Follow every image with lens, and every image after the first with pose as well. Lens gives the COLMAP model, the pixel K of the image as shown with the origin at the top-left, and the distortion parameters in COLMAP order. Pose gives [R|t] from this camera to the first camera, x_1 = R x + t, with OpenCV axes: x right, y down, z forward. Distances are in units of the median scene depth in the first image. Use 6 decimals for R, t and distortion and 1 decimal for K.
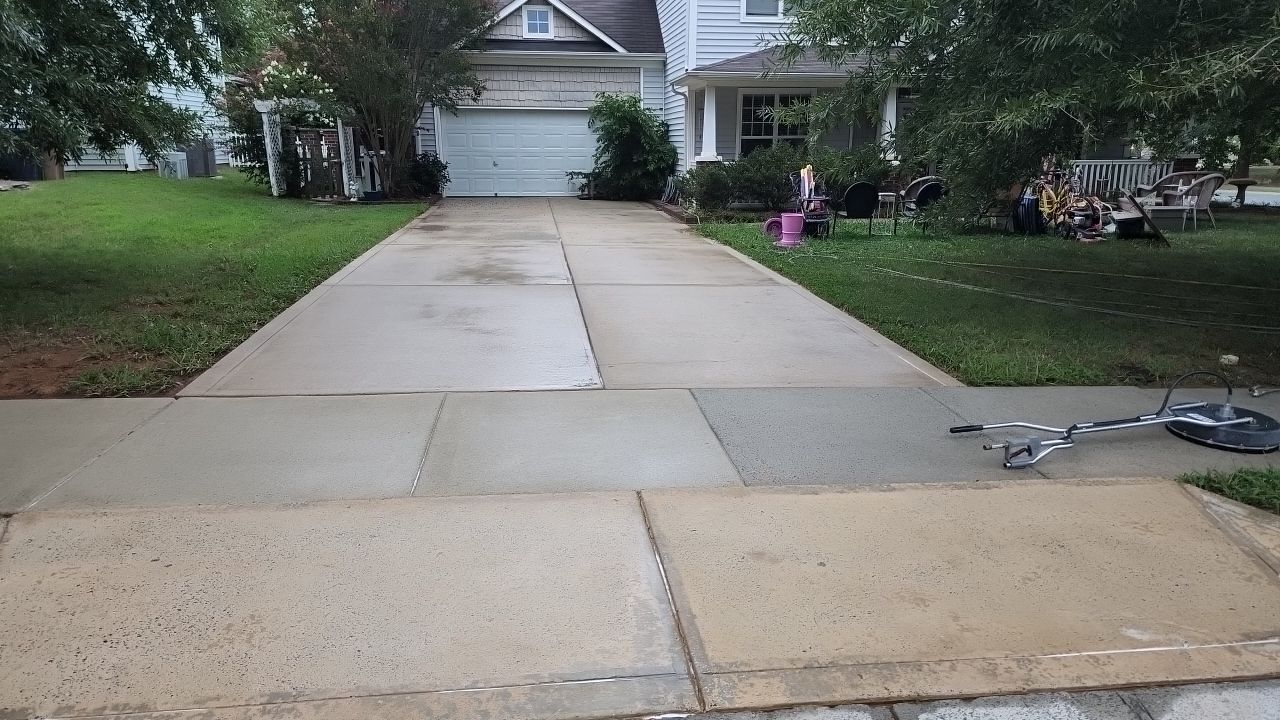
lens RADIAL K [[862.6, 0, 645.1], [0, 862.6, 353.9], [0, 0, 1]] dist [0.068203, -0.048634]
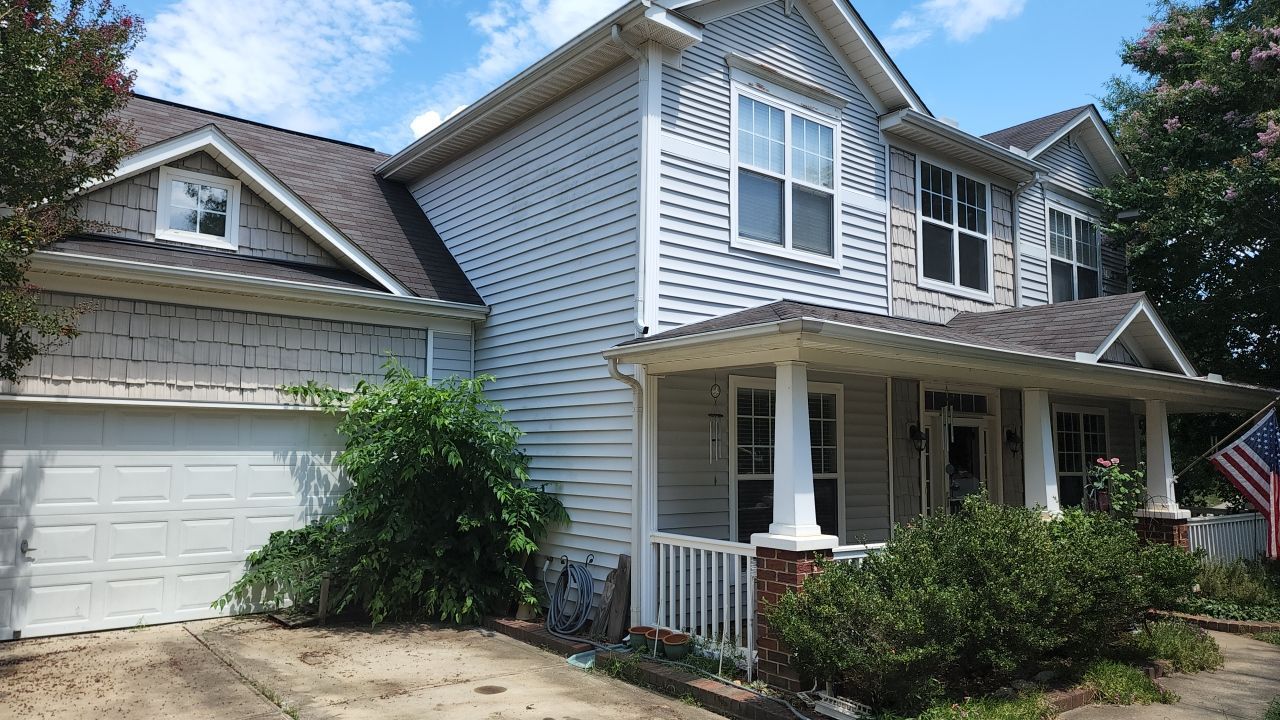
lens RADIAL K [[862.6, 0, 635.8], [0, 862.6, 360.7], [0, 0, 1]] dist [0.068203, -0.048634]
pose [[0.856761, 0.057319, 0.512519, -0.276592], [0.116981, 0.946299, -0.301385, -0.283929], [-0.502271, 0.318170, 0.804047, 1.027751]]
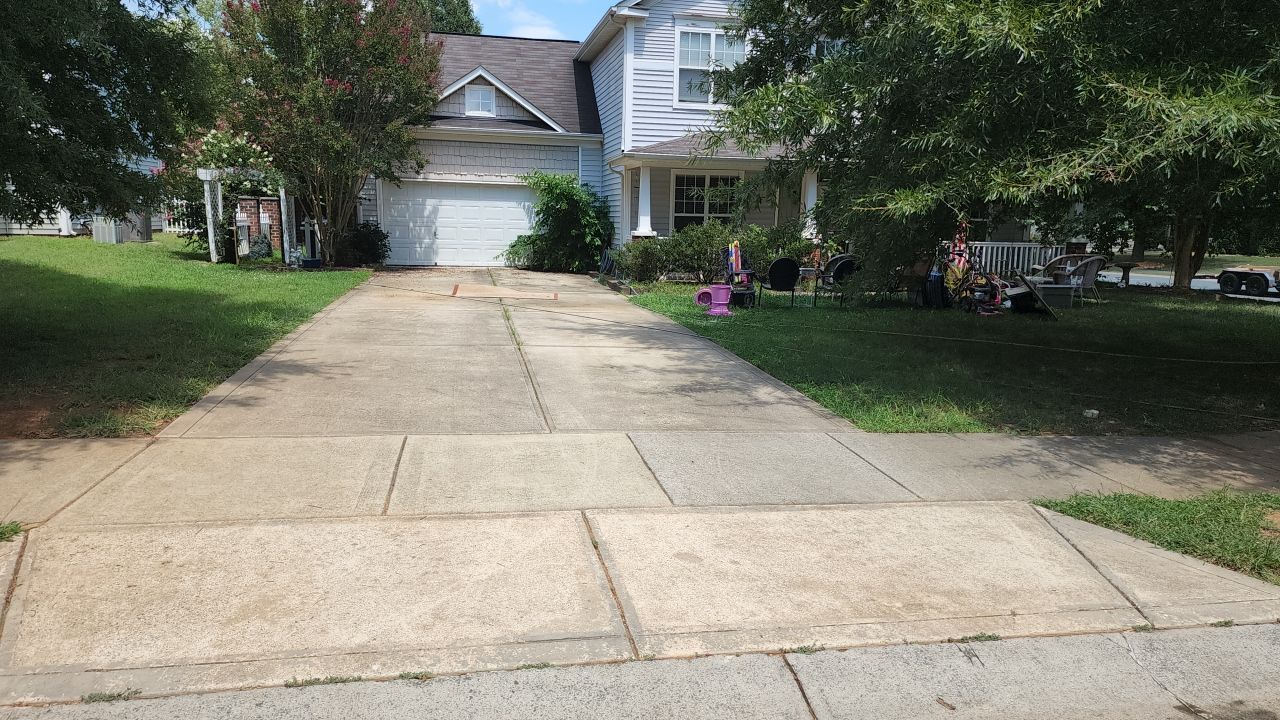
lens RADIAL K [[862.6, 0, 637.0], [0, 862.6, 363.3], [0, 0, 1]] dist [0.068203, -0.048634]
pose [[0.997777, 0.009612, 0.065945, -0.003455], [-0.004817, 0.997357, -0.072495, 0.011295], [-0.066467, 0.072017, 0.995186, -0.046184]]
